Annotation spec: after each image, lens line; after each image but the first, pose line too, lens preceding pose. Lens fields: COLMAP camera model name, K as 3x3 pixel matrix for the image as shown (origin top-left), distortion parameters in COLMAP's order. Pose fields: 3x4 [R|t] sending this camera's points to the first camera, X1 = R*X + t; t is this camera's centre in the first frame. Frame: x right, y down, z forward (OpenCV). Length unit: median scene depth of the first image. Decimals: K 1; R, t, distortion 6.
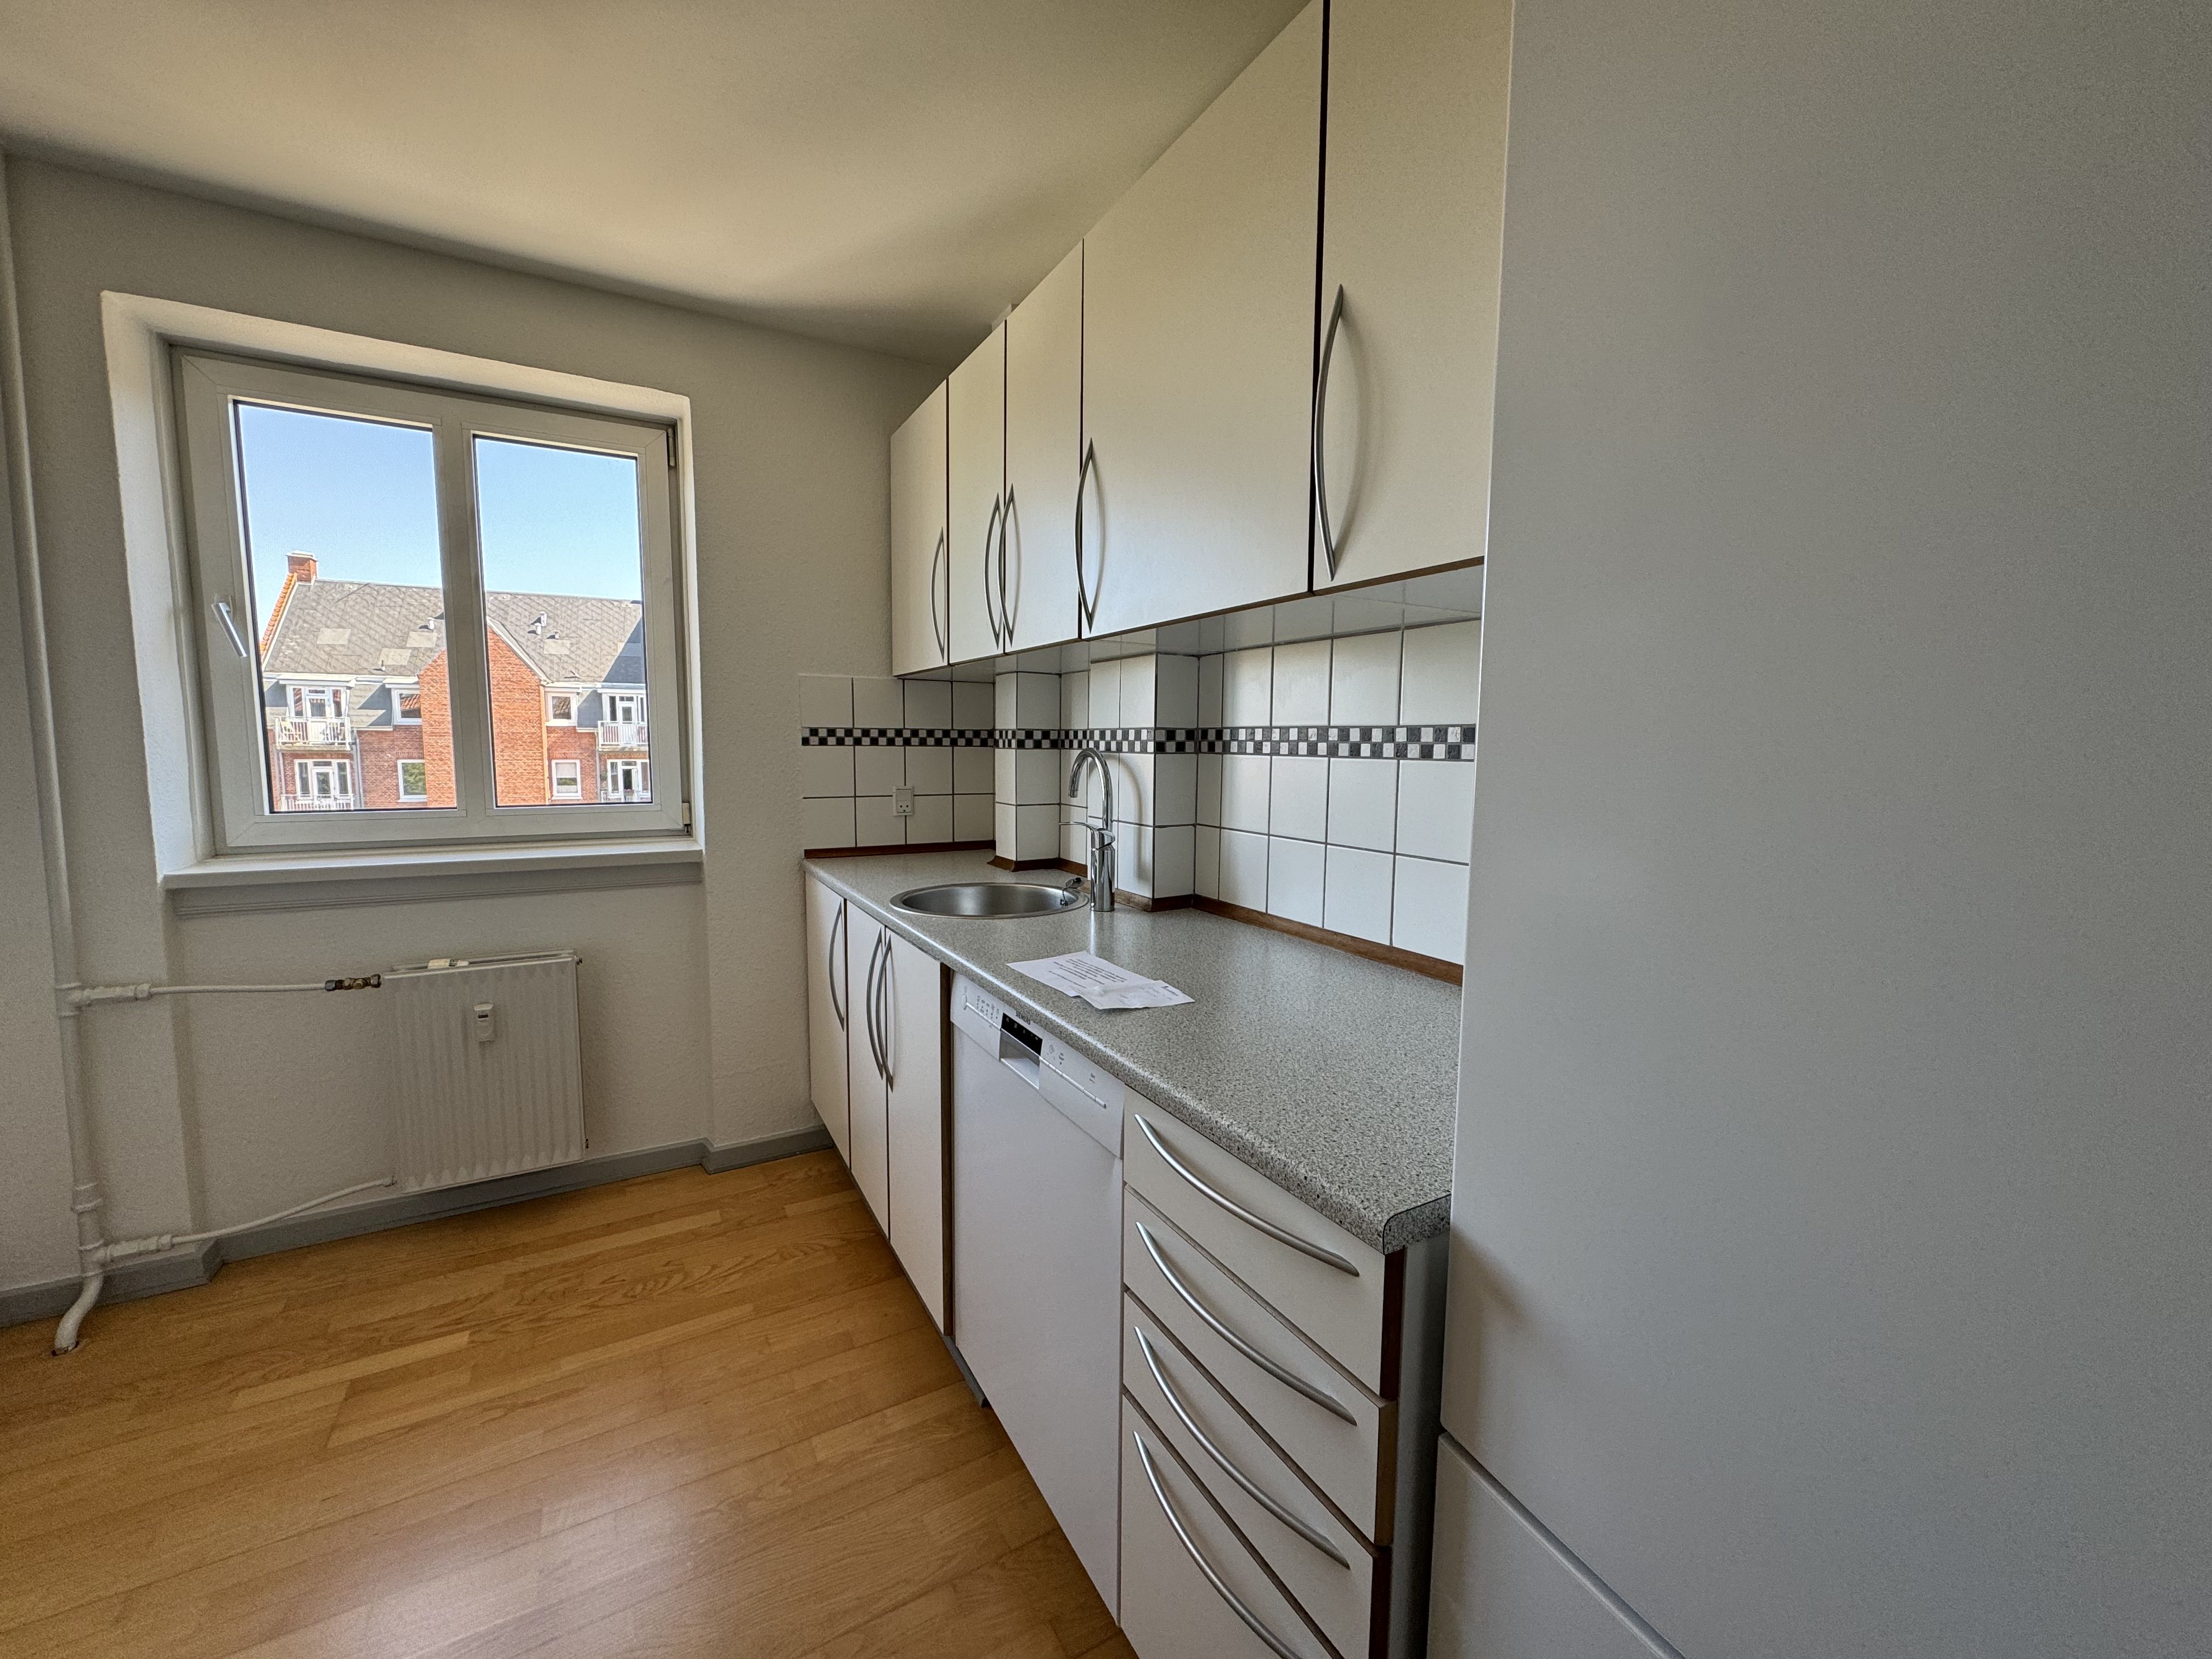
lens RADIAL K [[887.1, 0, 1109.0], [0, 887.1, 826.9], [0, 0, 1]] dist [-0.003295, 0.000668]
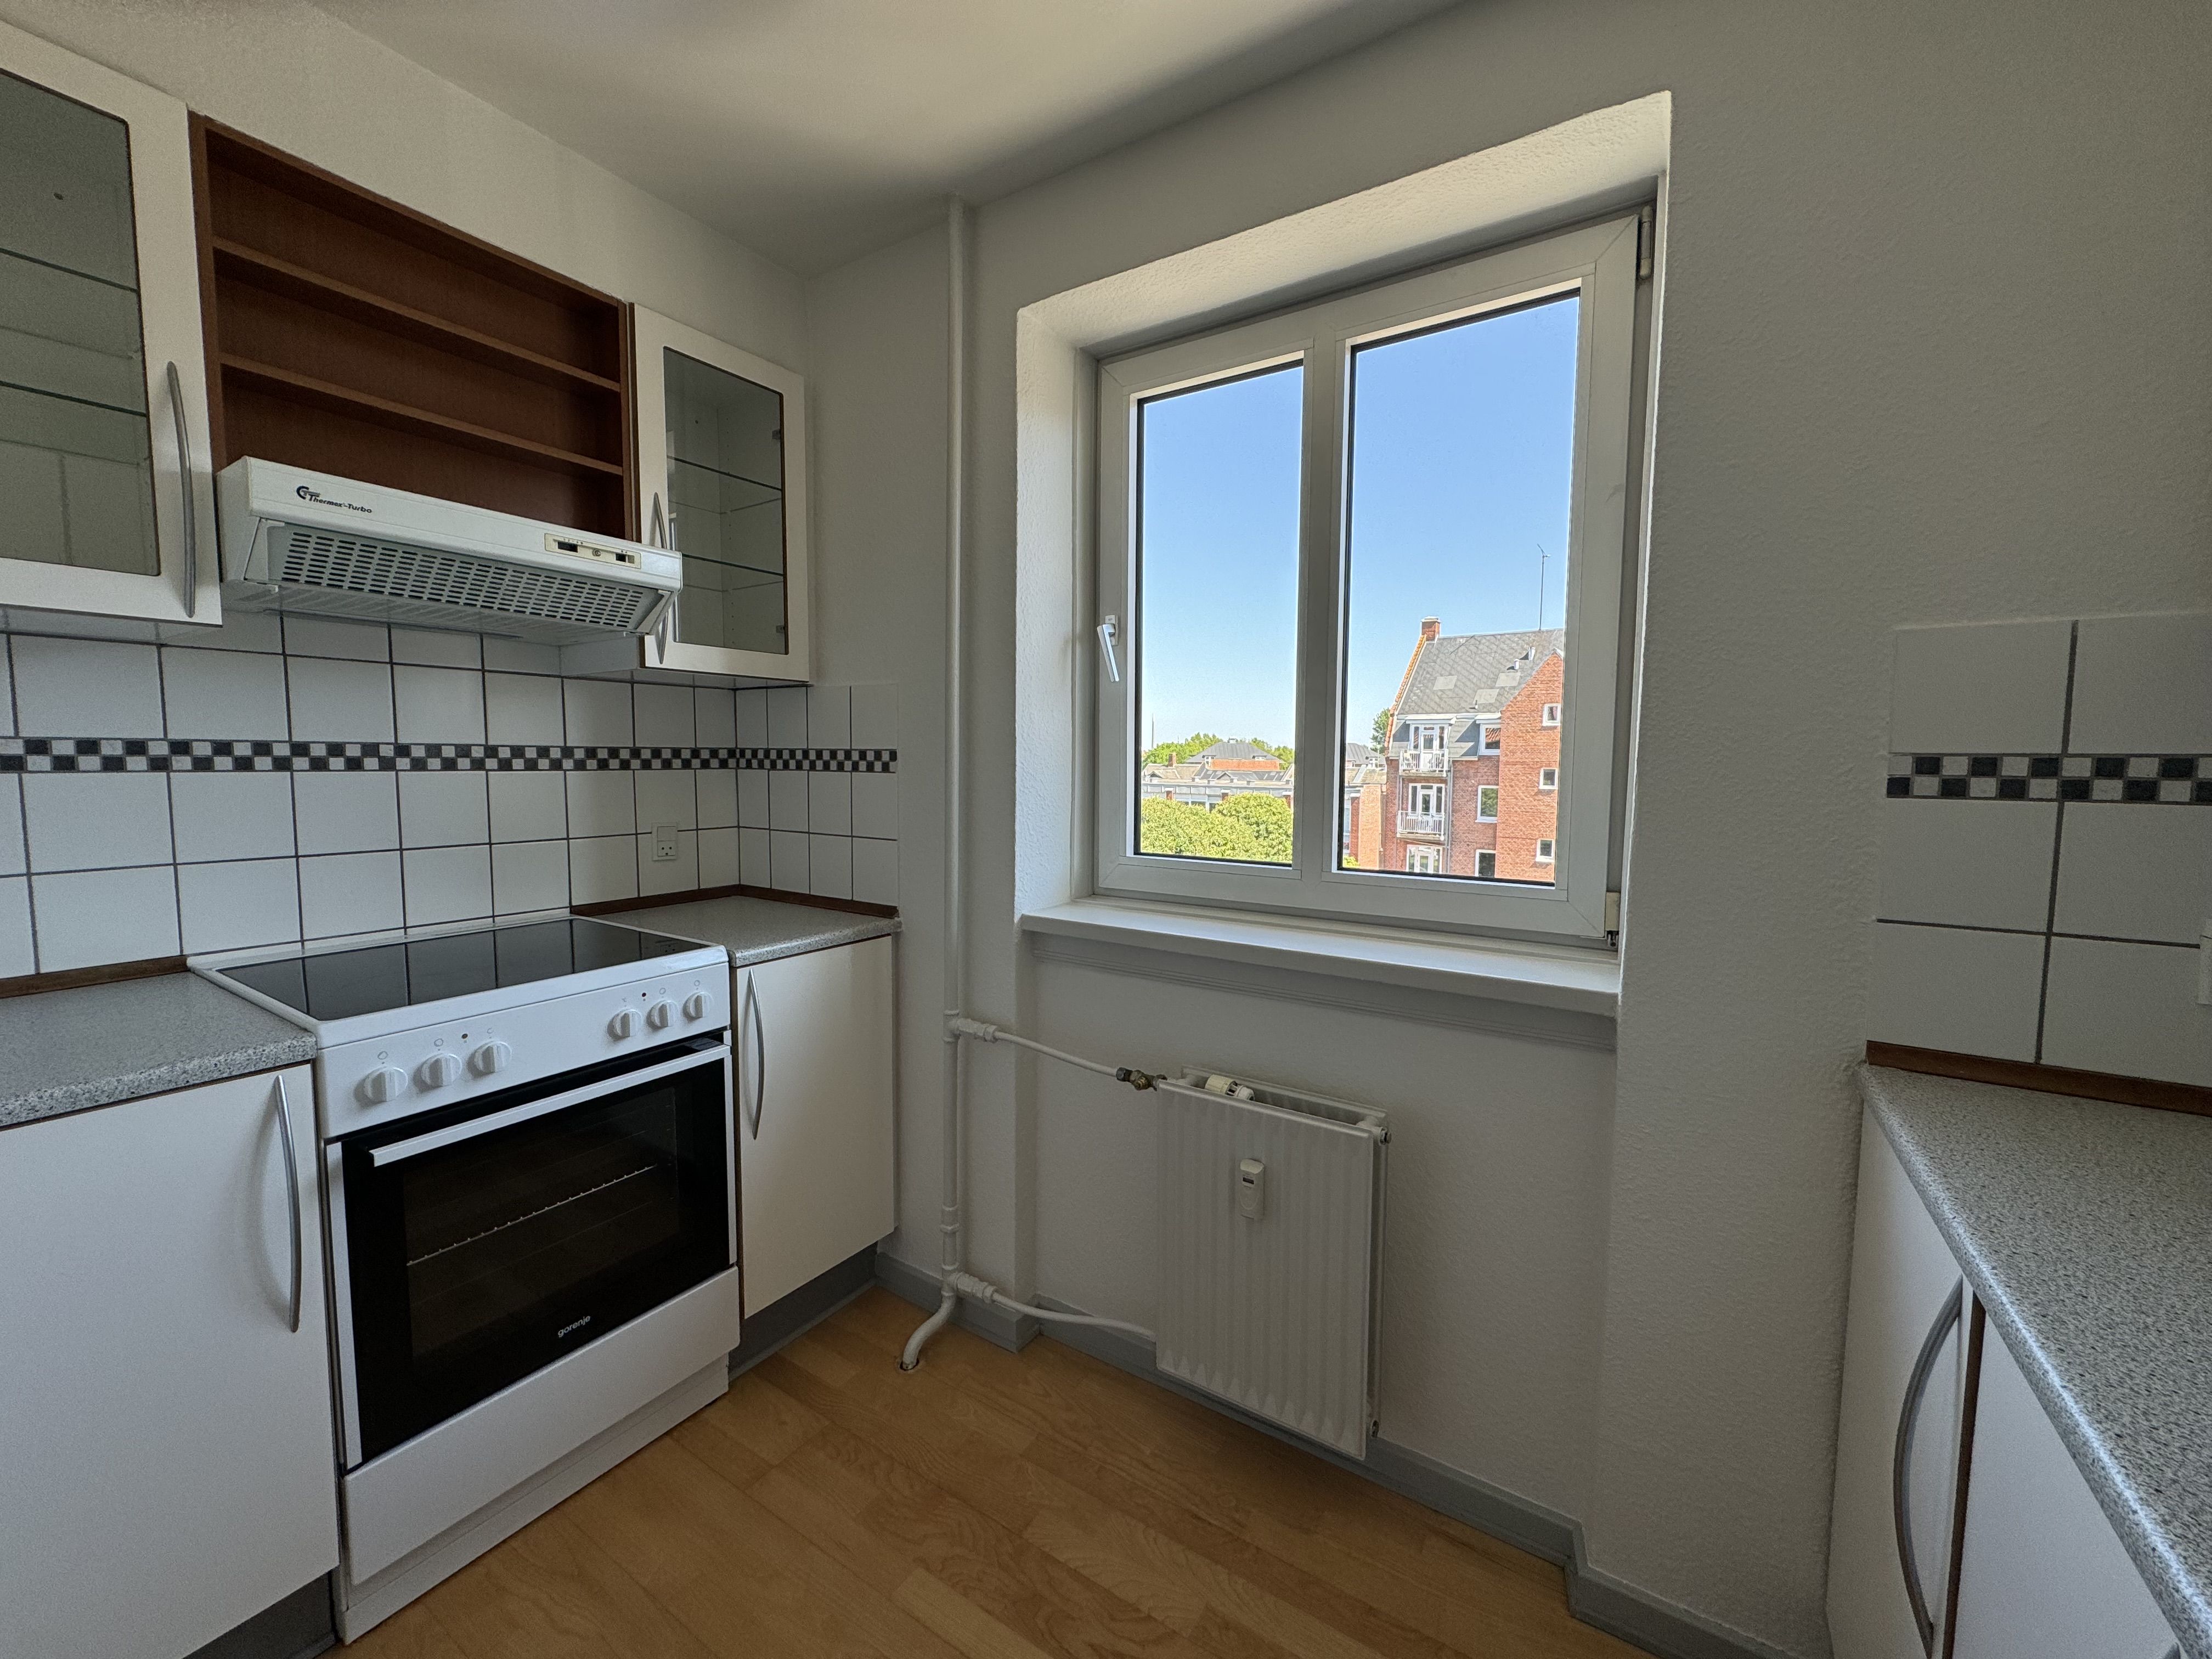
lens RADIAL K [[887.1, 0, 1099.4], [0, 887.1, 823.1], [0, 0, 1]] dist [-0.003295, 0.000668]
pose [[0.463384, 0.059774, -0.884139, -0.142999], [-0.092093, 0.995568, 0.019041, -0.051306], [0.881359, 0.072600, 0.466836, 0.461982]]
